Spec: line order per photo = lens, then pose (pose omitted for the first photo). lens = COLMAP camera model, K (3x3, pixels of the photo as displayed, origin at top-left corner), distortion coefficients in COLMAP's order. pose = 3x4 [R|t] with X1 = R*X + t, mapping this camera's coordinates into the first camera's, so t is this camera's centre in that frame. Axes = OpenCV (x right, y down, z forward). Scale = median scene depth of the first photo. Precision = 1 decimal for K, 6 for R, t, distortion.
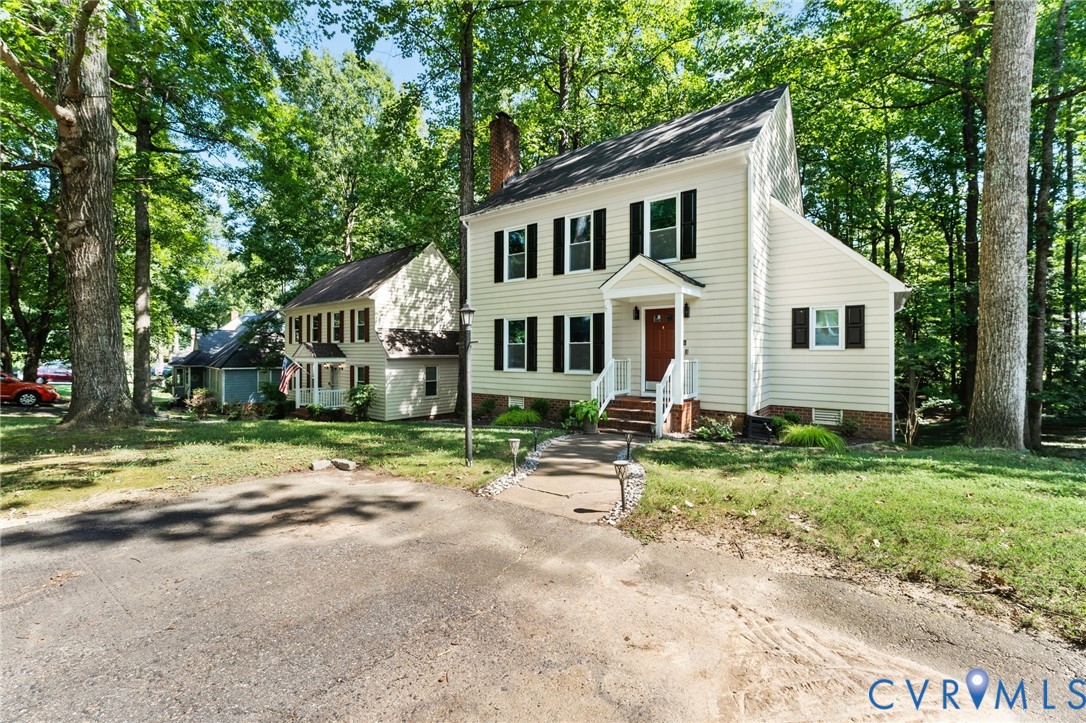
lens RADIAL K [[452.1, 0, 542.6], [0, 452.1, 347.6], [0, 0, 1]] dist [0.000680, 0.000058]
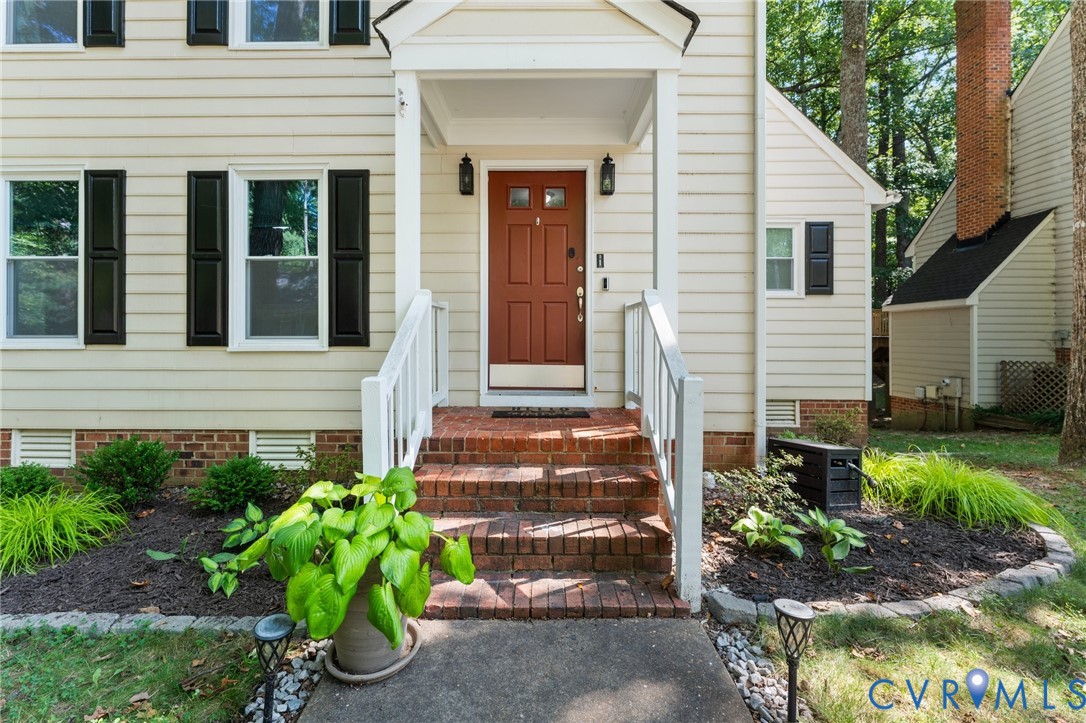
lens RADIAL K [[444.7, 0, 530.2], [0, 444.7, 337.7], [0, 0, 1]] dist [0.000513, 0.000072]
pose [[0.815803, -0.004200, 0.578315, 0.038501], [-0.008654, 0.999773, 0.019470, 0.039211], [-0.578266, -0.020889, 0.815581, 0.595355]]
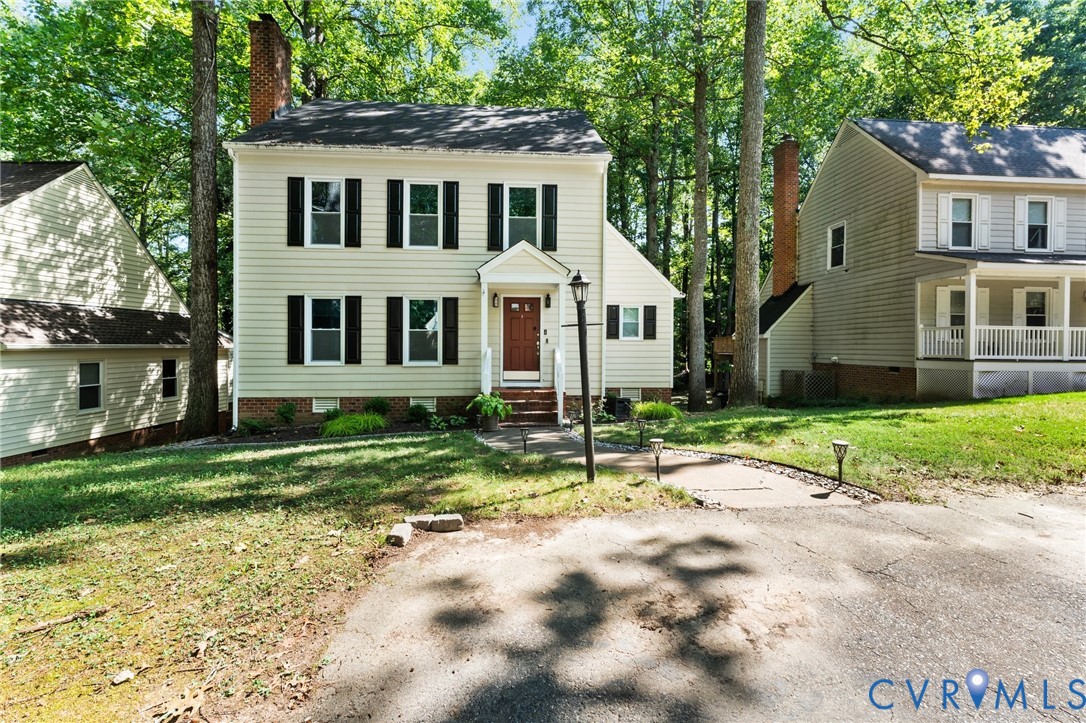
lens RADIAL K [[448.6, 0, 542.5], [0, 448.6, 344.8], [0, 0, 1]] dist [-0.000301, 0.000017]
pose [[0.758529, 0.003566, 0.651630, -0.292070], [-0.011691, 0.999899, 0.008137, 0.007893], [-0.651535, -0.013790, 0.758494, 0.188748]]
